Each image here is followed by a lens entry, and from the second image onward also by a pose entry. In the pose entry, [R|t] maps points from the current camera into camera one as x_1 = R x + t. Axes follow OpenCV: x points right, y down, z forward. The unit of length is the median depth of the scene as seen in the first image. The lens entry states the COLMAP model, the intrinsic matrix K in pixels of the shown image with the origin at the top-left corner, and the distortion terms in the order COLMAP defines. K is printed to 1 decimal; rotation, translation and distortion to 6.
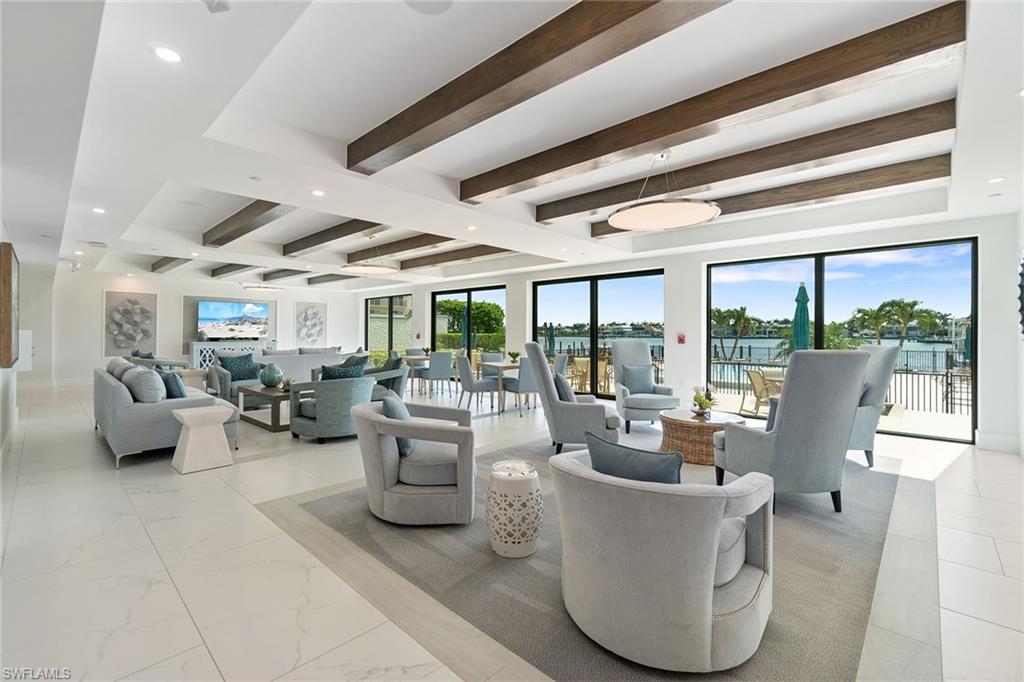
lens RADIAL K [[456.8, 0, 509.5], [0, 456.8, 352.6], [0, 0, 1]] dist [0.000958, 0.000094]
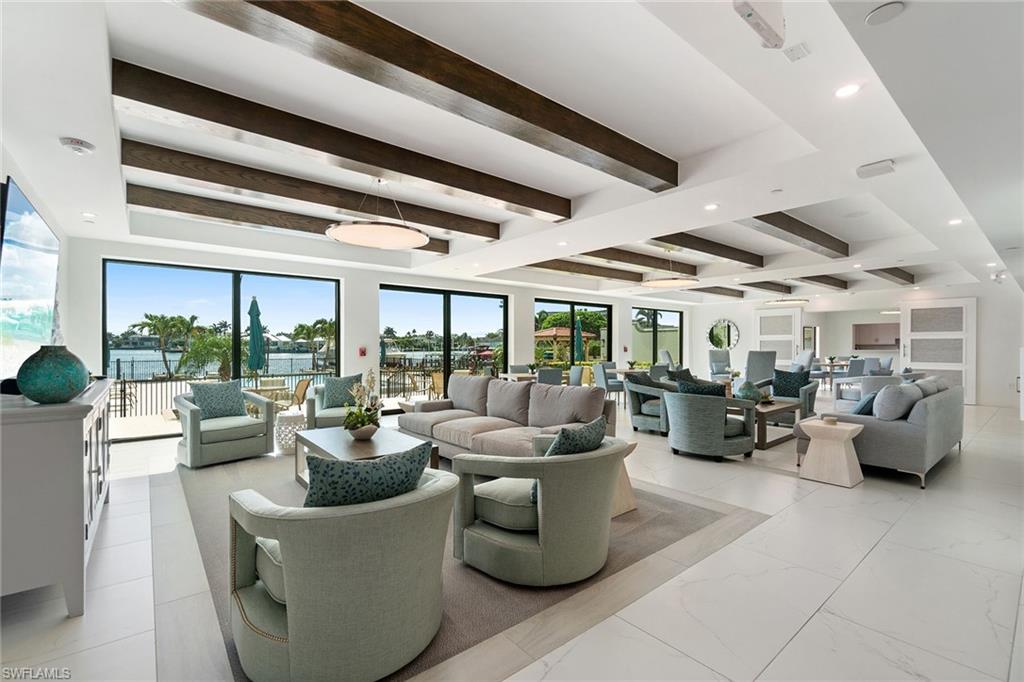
lens RADIAL K [[439.1, 0, 509.4], [0, 439.1, 336.7], [0, 0, 1]] dist [-0.011806, -0.000175]
pose [[0.120137, 0.018106, 0.992592, -0.597610], [0.041491, 0.998869, -0.023242, -0.018774], [-0.991890, 0.043976, 0.119250, 0.523793]]
